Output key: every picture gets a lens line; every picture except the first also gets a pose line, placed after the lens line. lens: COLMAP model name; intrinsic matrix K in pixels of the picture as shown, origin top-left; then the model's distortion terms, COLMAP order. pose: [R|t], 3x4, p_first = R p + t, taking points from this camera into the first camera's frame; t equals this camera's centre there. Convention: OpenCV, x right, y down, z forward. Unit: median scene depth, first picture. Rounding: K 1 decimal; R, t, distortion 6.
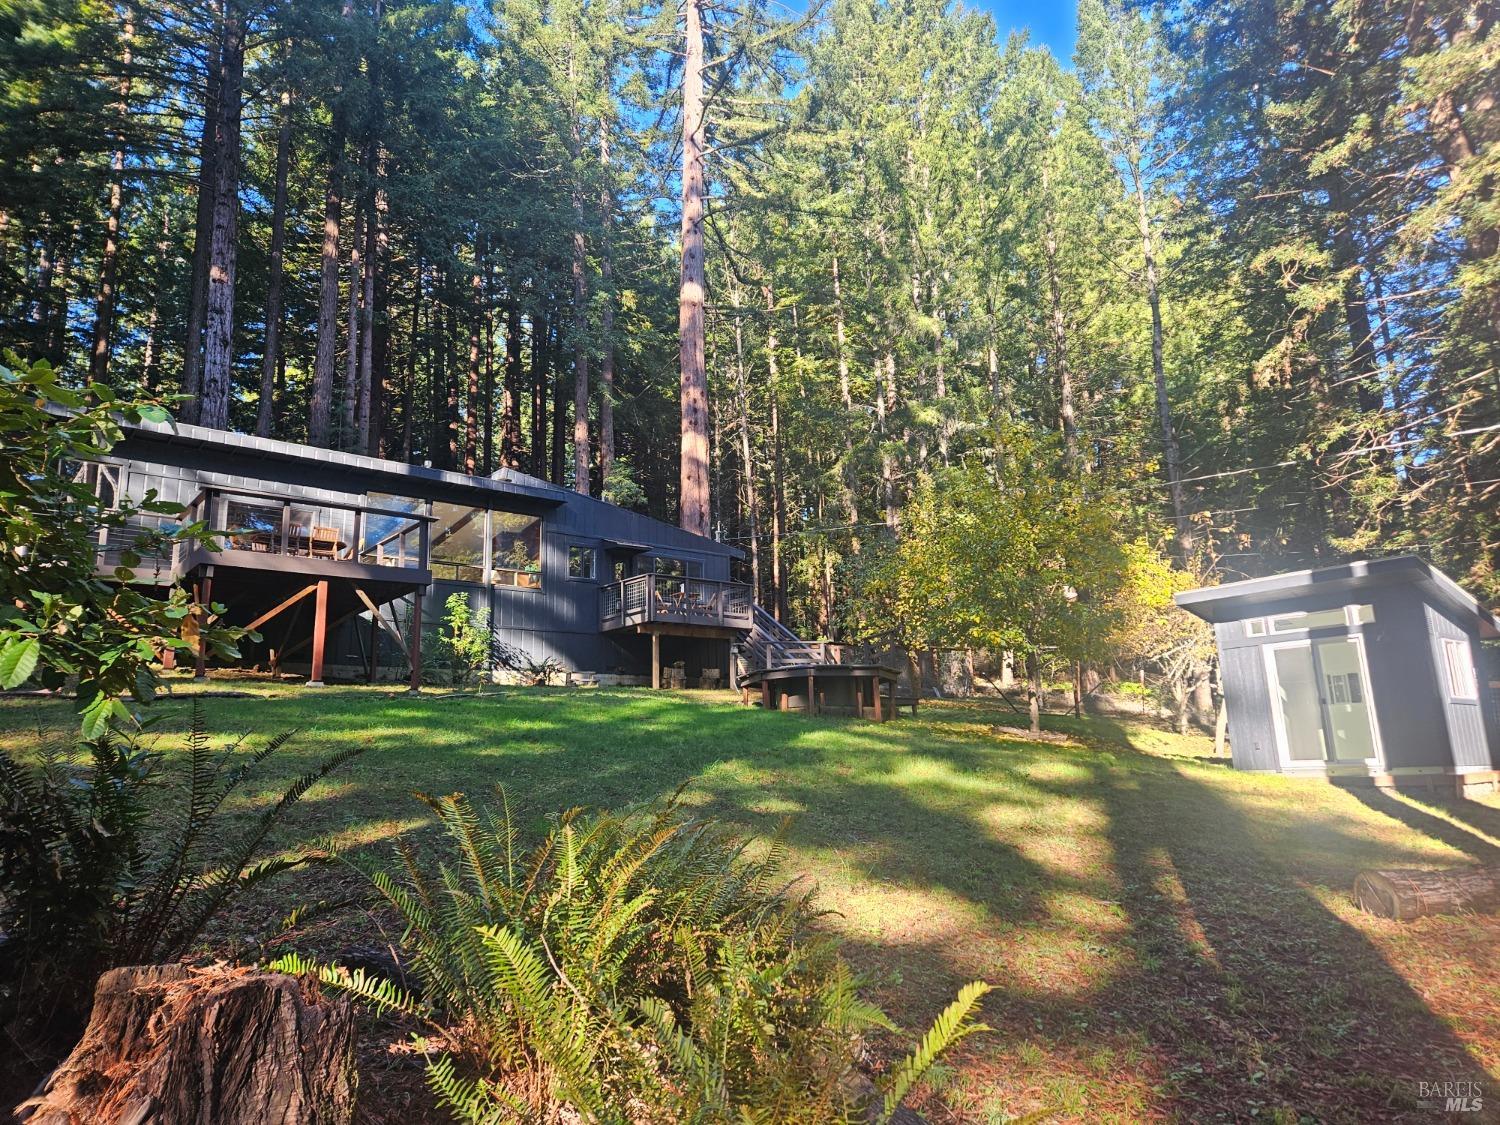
lens RADIAL K [[989.0, 0, 750.0], [0, 989.0, 562.5], [0, 0, 1]] dist [0.063565, -0.092274]
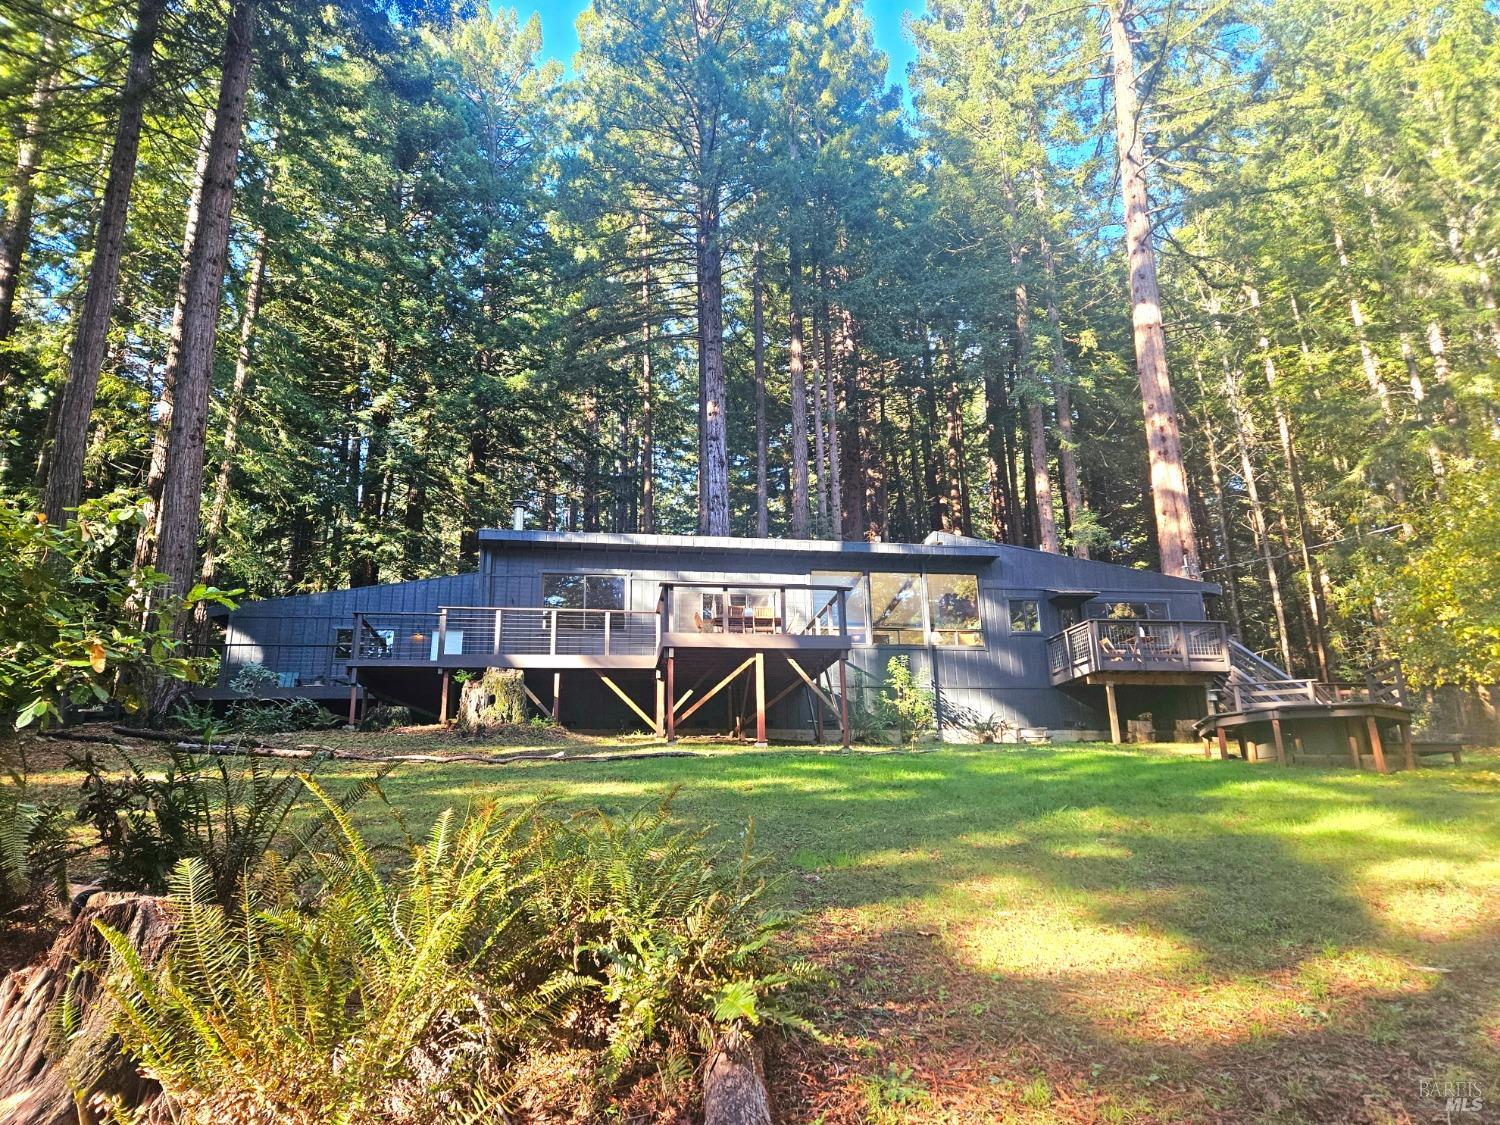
lens RADIAL K [[997.6, 0, 749.3], [0, 997.6, 593.0], [0, 0, 1]] dist [-0.001816, -0.004117]
pose [[0.831927, -0.116935, -0.542424, 0.129902], [0.092560, 0.993091, -0.072129, 0.021817], [0.547111, 0.009800, 0.837002, 0.030378]]
